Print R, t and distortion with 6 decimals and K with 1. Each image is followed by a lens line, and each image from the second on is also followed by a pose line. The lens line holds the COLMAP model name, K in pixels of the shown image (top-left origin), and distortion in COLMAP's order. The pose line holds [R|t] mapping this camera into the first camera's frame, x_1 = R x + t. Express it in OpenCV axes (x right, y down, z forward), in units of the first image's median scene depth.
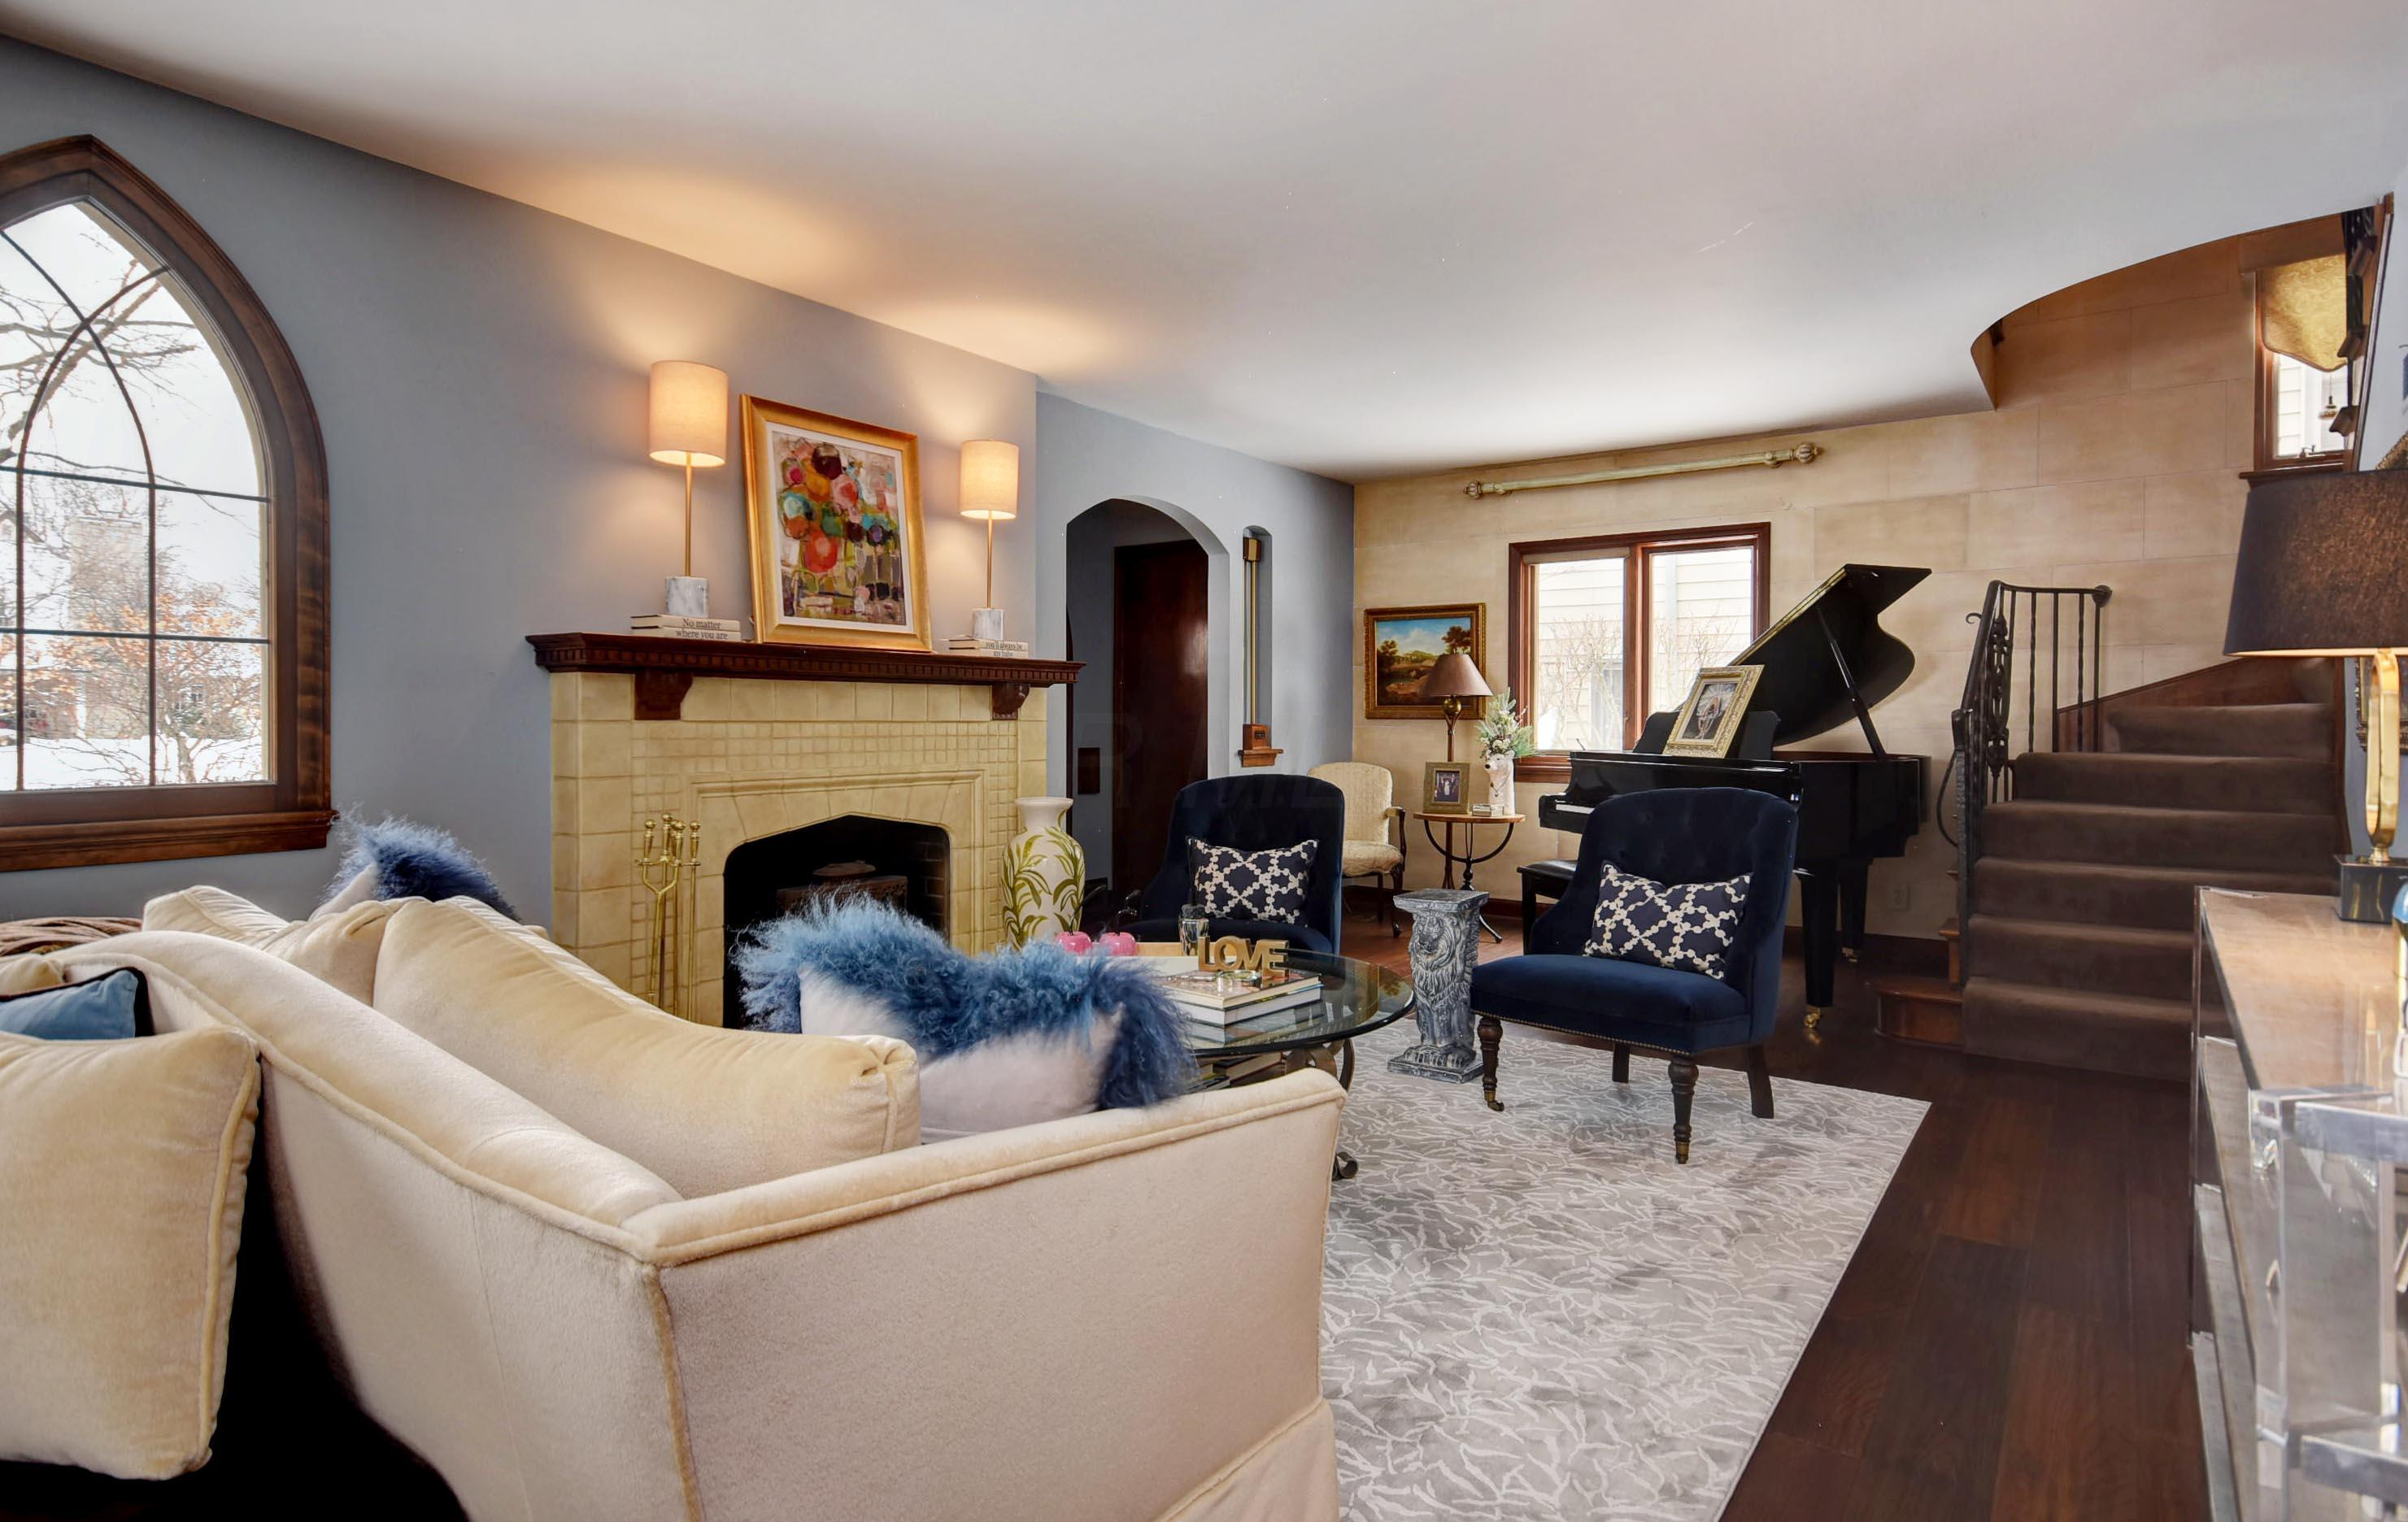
lens RADIAL K [[1274.3, 0, 1216.8], [0, 1274.3, 727.5], [0, 0, 1]] dist [0.009874, 0.000540]
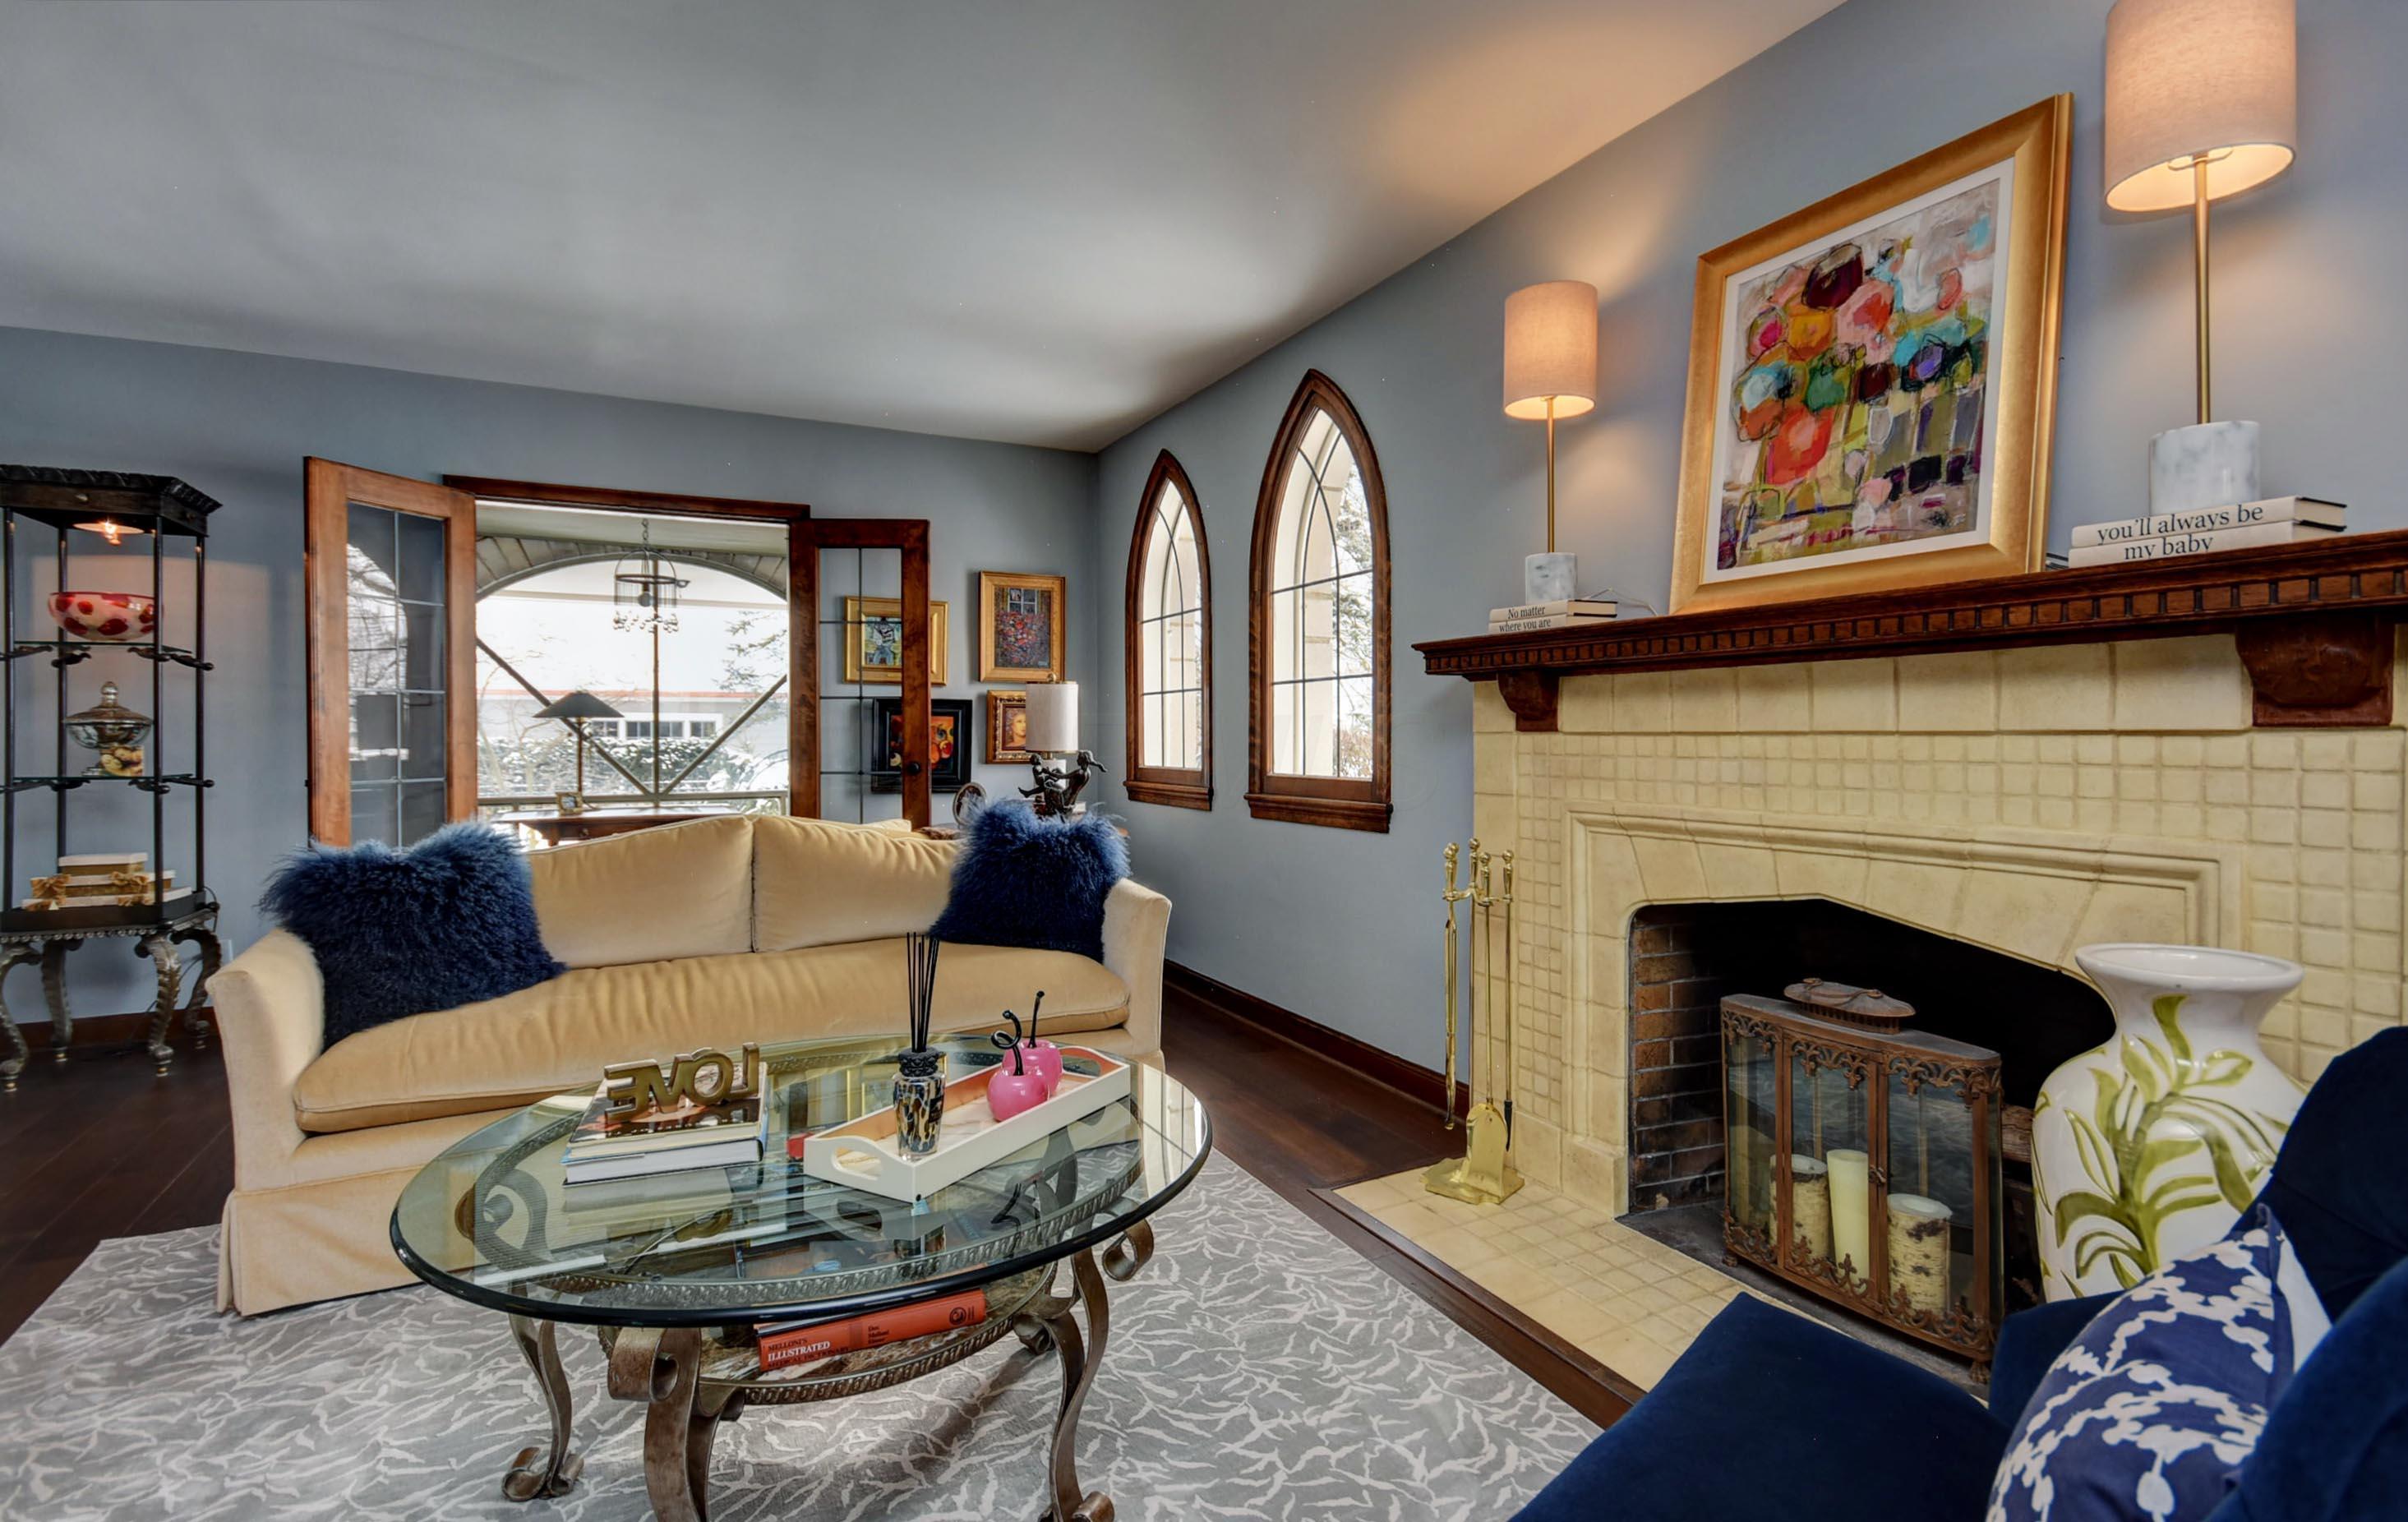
lens RADIAL K [[1106.1, 0, 1202.5], [0, 1106.1, 738.8], [0, 0, 1]] dist [0.000045, -0.004233]
pose [[-0.453178, 0.002580, -0.891416, 0.263391], [-0.002290, 0.999989, 0.004058, -0.003176], [0.891417, 0.003880, -0.453167, 0.962278]]
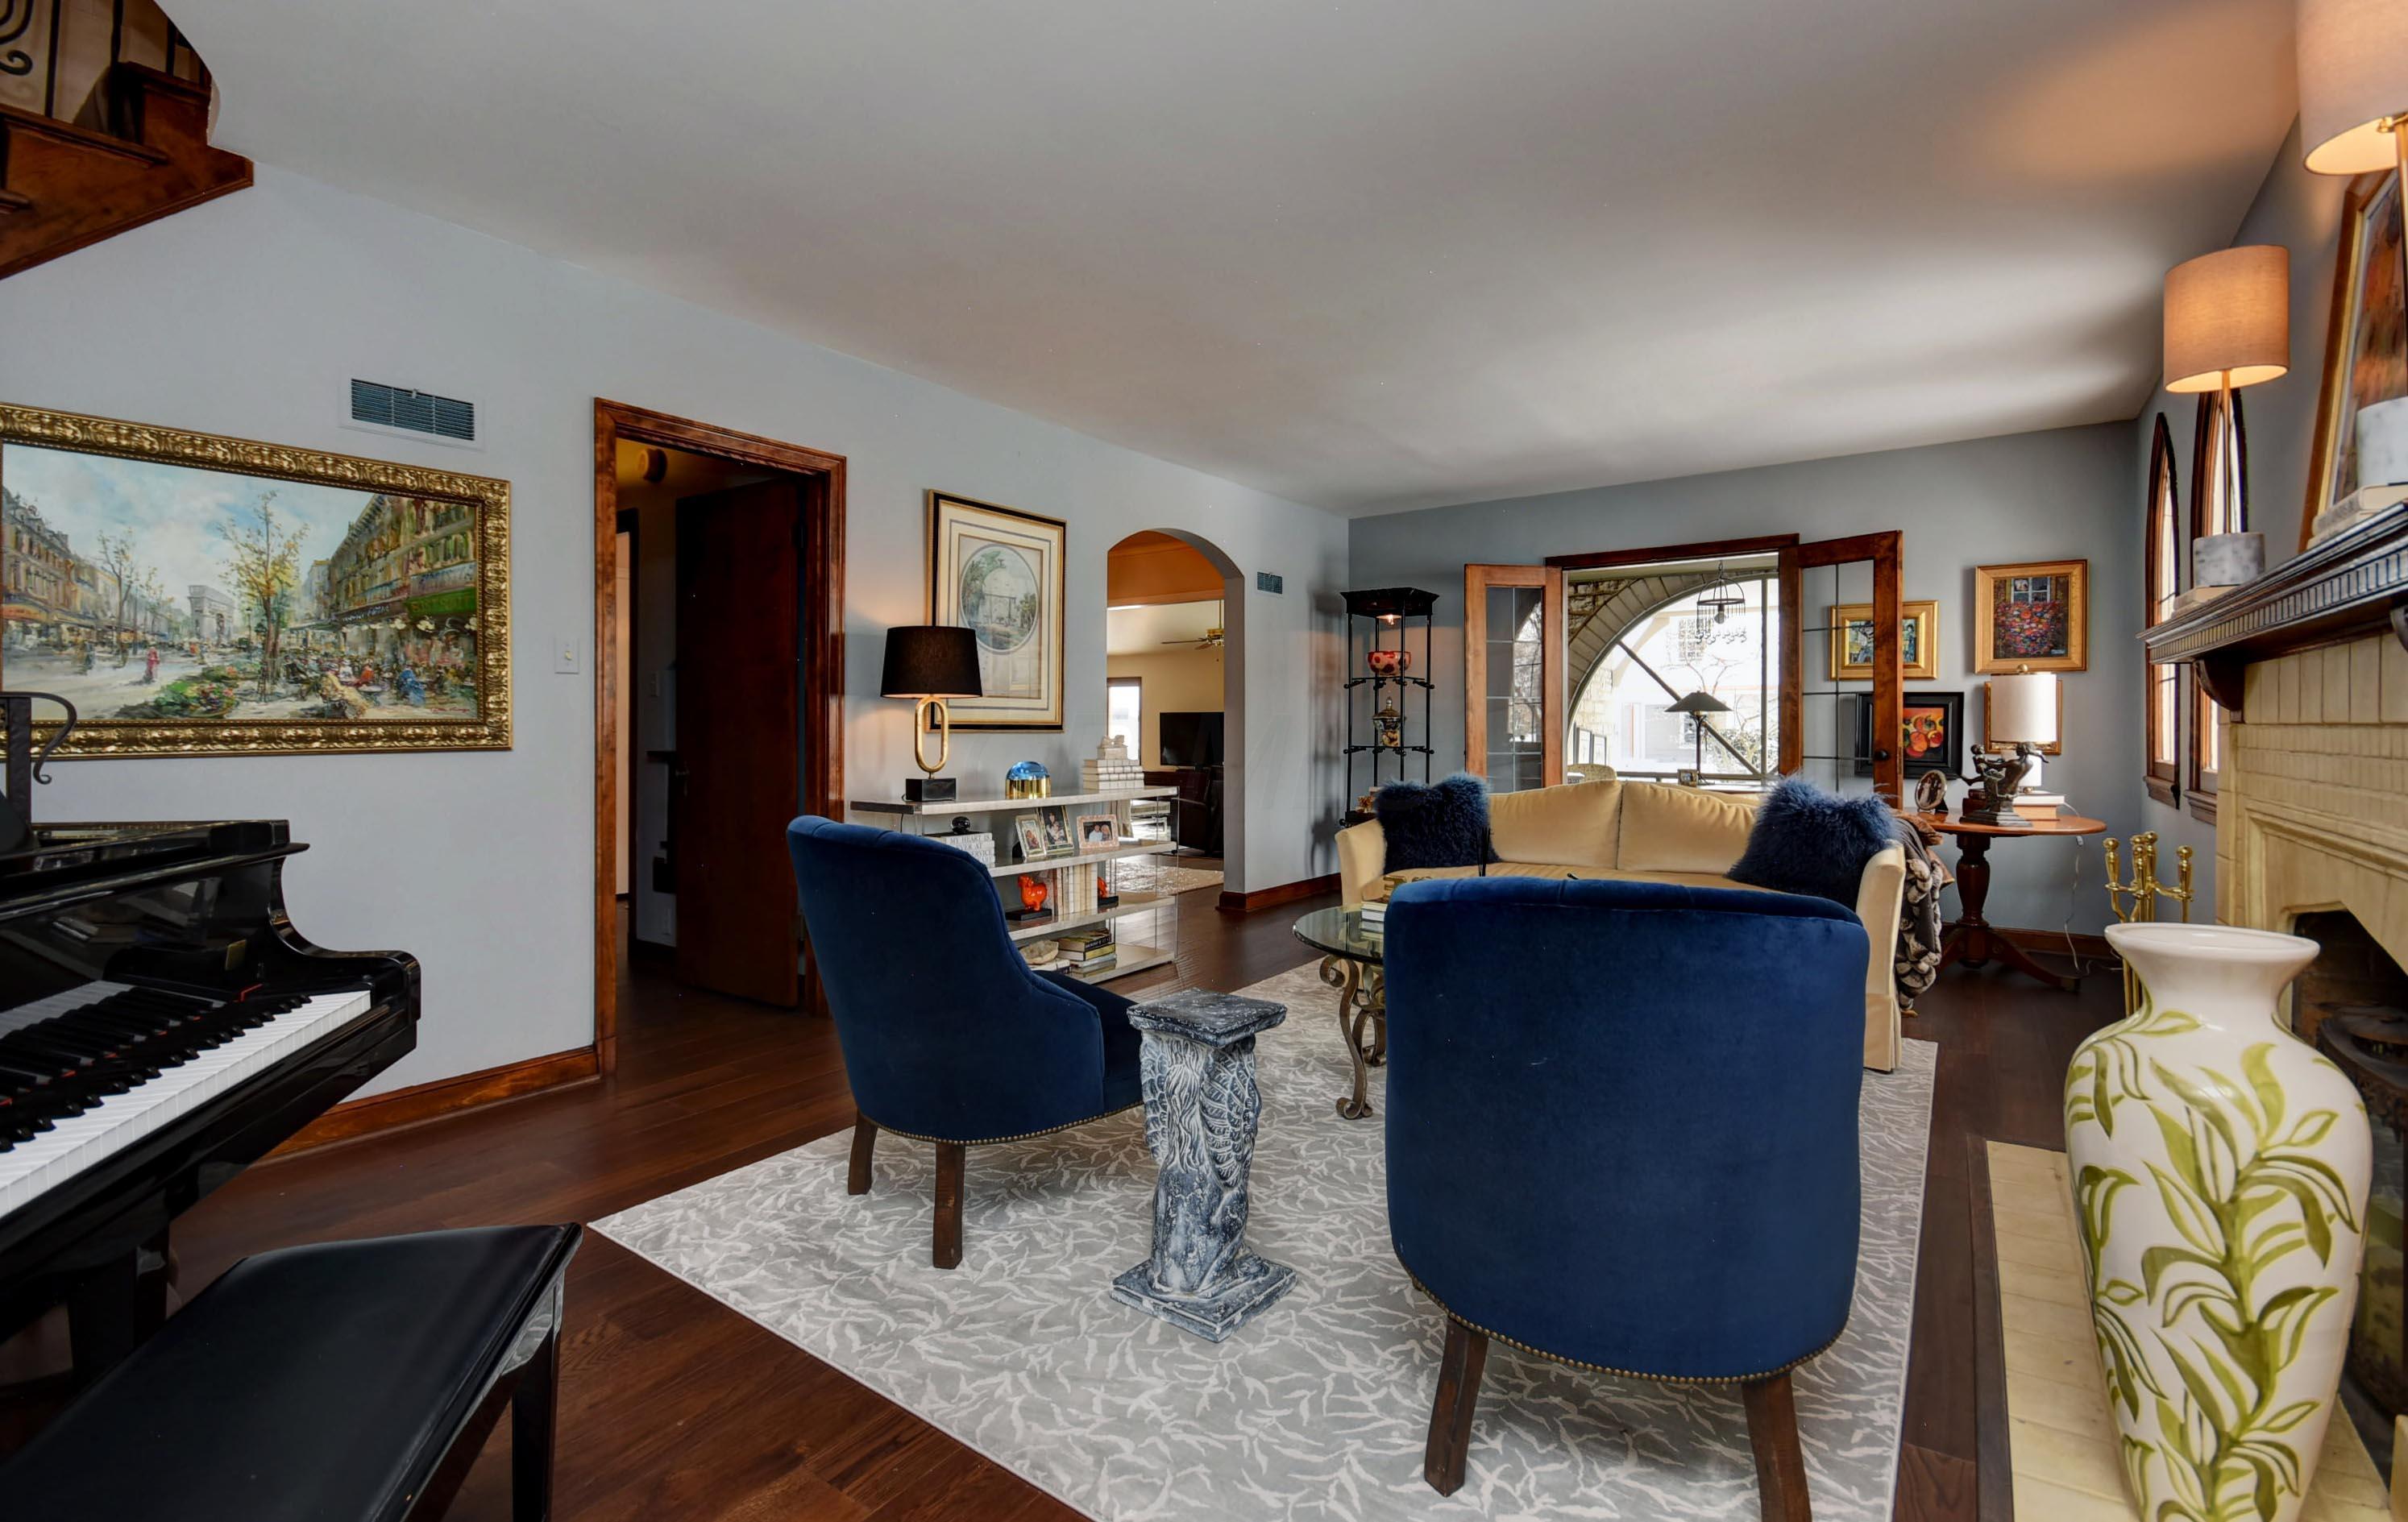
lens RADIAL K [[1060.6, 0, 1208.0], [0, 1060.6, 730.1], [0, 0, 1]] dist [-0.003275, -0.001396]
pose [[-0.999975, -0.001018, -0.006991, 0.166299], [-0.001075, 0.999967, 0.008063, -0.005182], [0.006982, 0.008070, -0.999943, 1.394317]]
